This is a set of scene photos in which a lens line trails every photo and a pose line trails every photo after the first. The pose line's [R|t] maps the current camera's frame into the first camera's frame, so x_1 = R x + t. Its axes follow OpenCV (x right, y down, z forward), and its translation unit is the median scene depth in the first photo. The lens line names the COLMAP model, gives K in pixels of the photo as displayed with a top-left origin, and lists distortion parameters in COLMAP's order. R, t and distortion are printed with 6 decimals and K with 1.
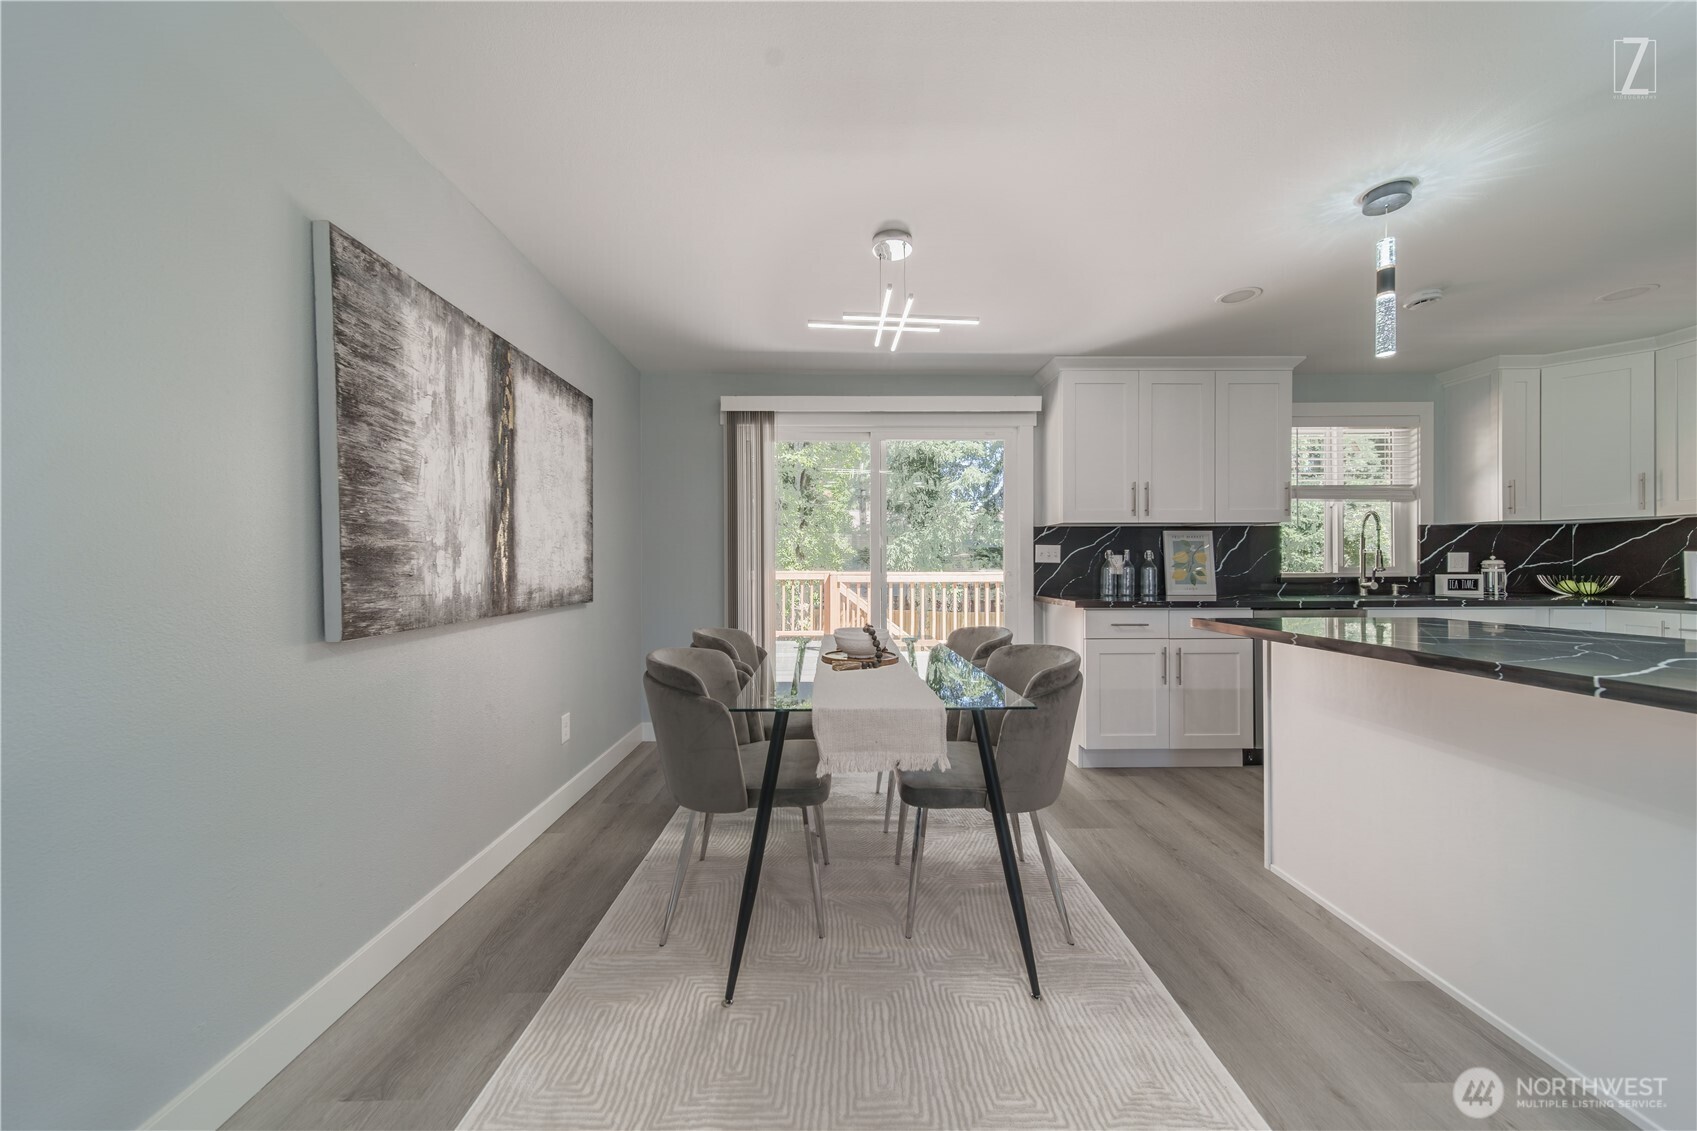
lens RADIAL K [[607.0, 0, 861.9], [0, 607.0, 565.9], [0, 0, 1]] dist [0.020650, 0.000285]
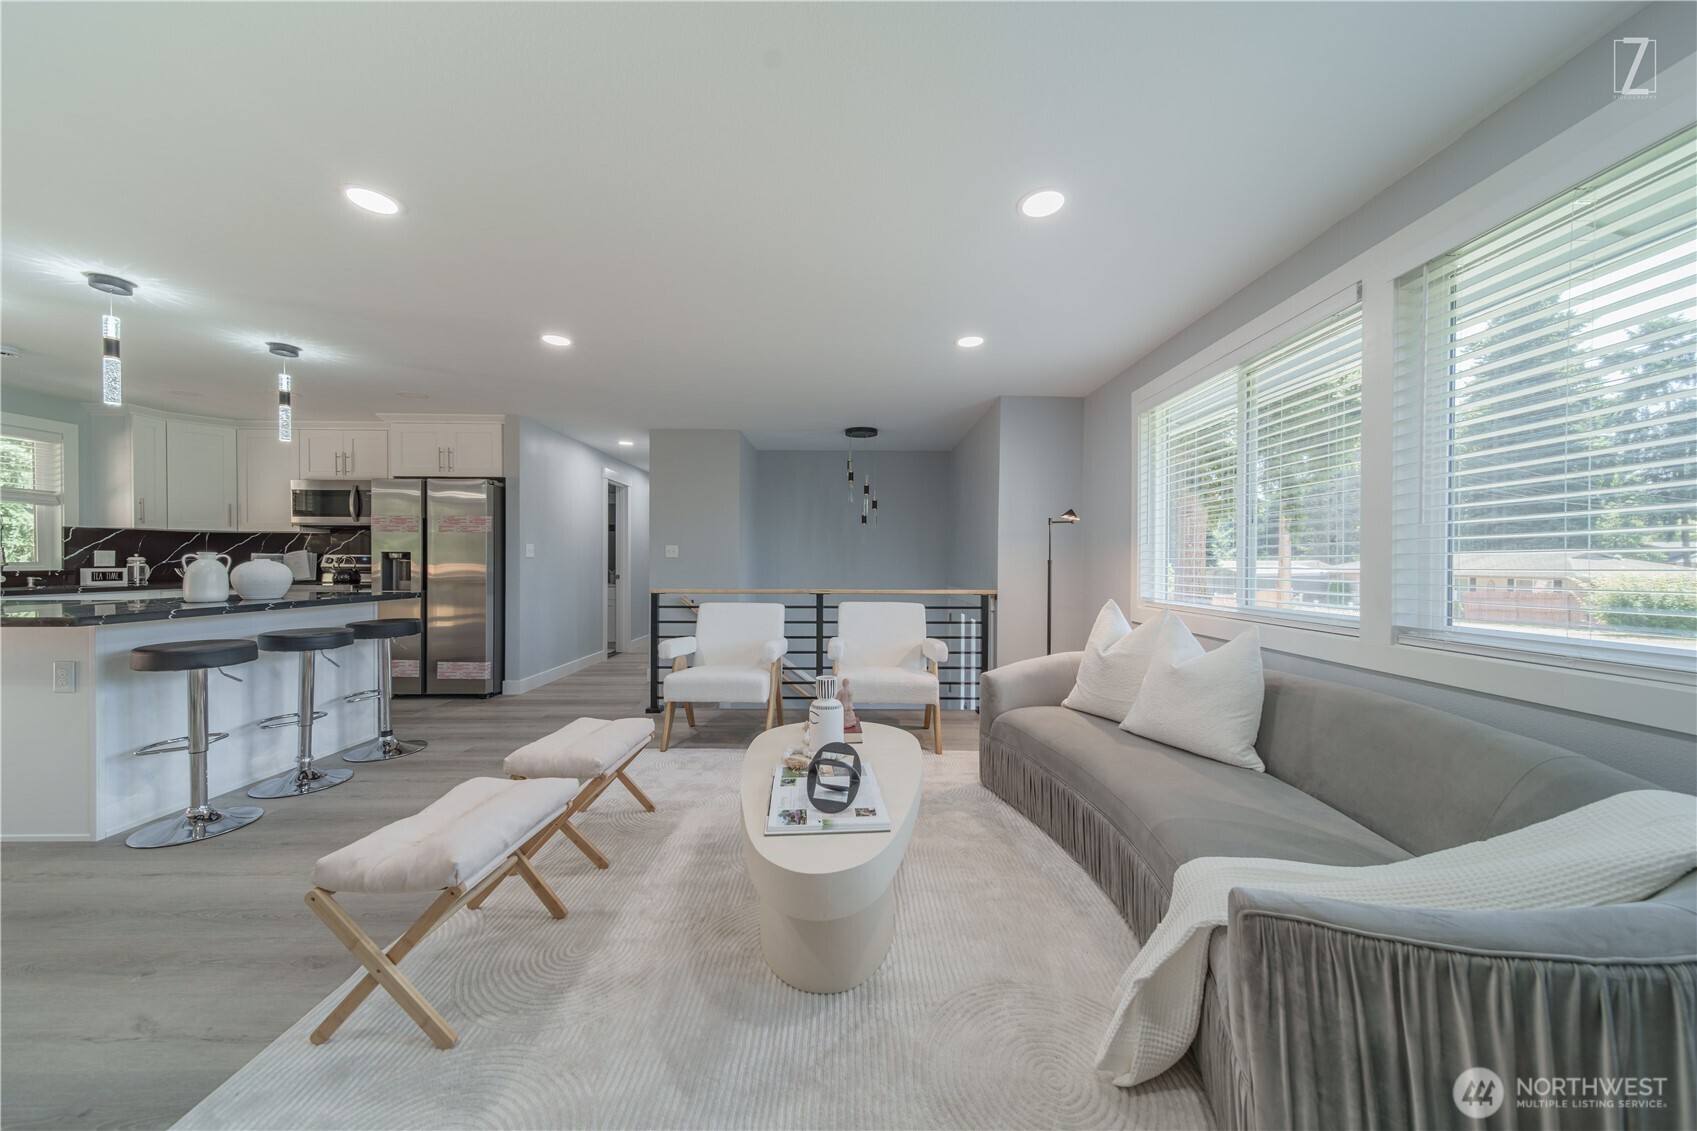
lens RADIAL K [[590.1, 0, 844.2], [0, 590.1, 566.6], [0, 0, 1]] dist [0.000086, 0.000173]
pose [[0.046646, -0.004642, 0.998901, -0.157615], [-0.003856, 0.999981, 0.004827, -0.000982], [-0.998904, -0.004077, 0.046627, -0.559841]]
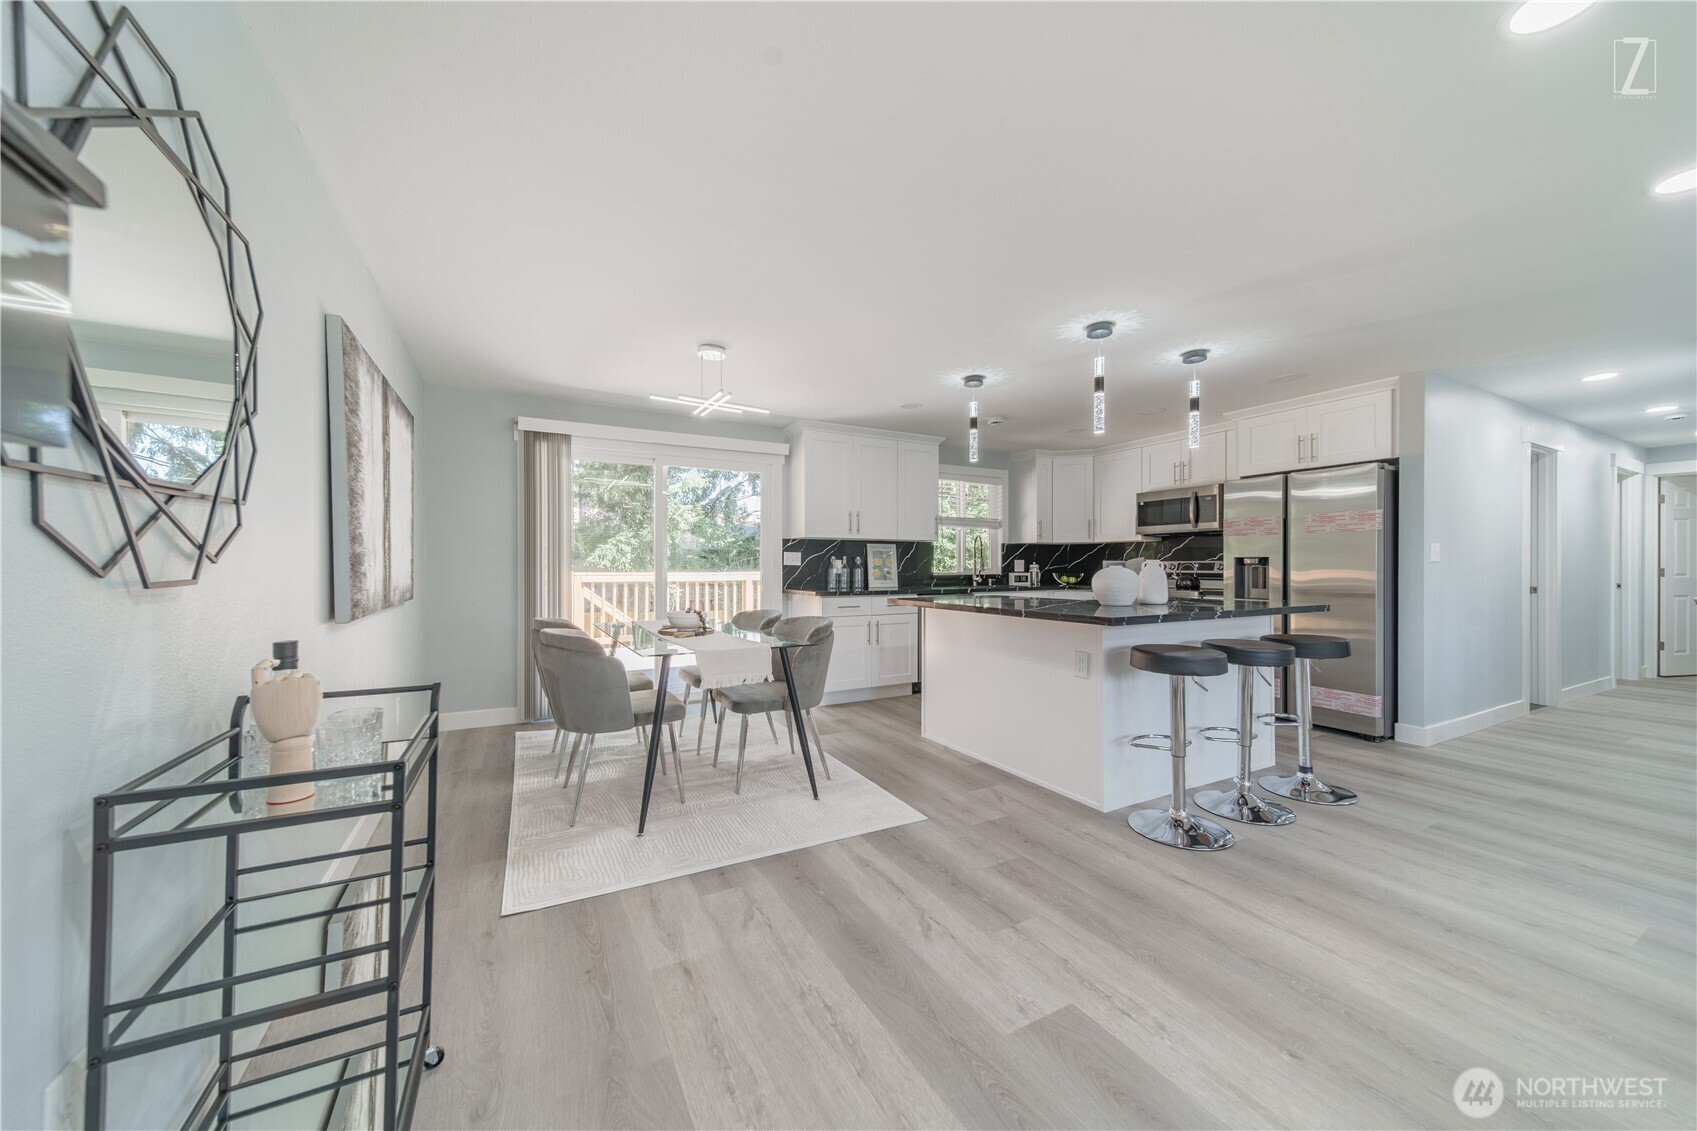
lens RADIAL K [[590.1, 0, 844.2], [0, 590.1, 566.6], [0, 0, 1]] dist [0.000086, 0.000173]
pose [[0.904203, 0.002800, 0.427093, -0.161834], [-0.002642, 0.999996, -0.000964, -0.000803], [-0.427094, -0.000257, 0.904207, -0.261088]]
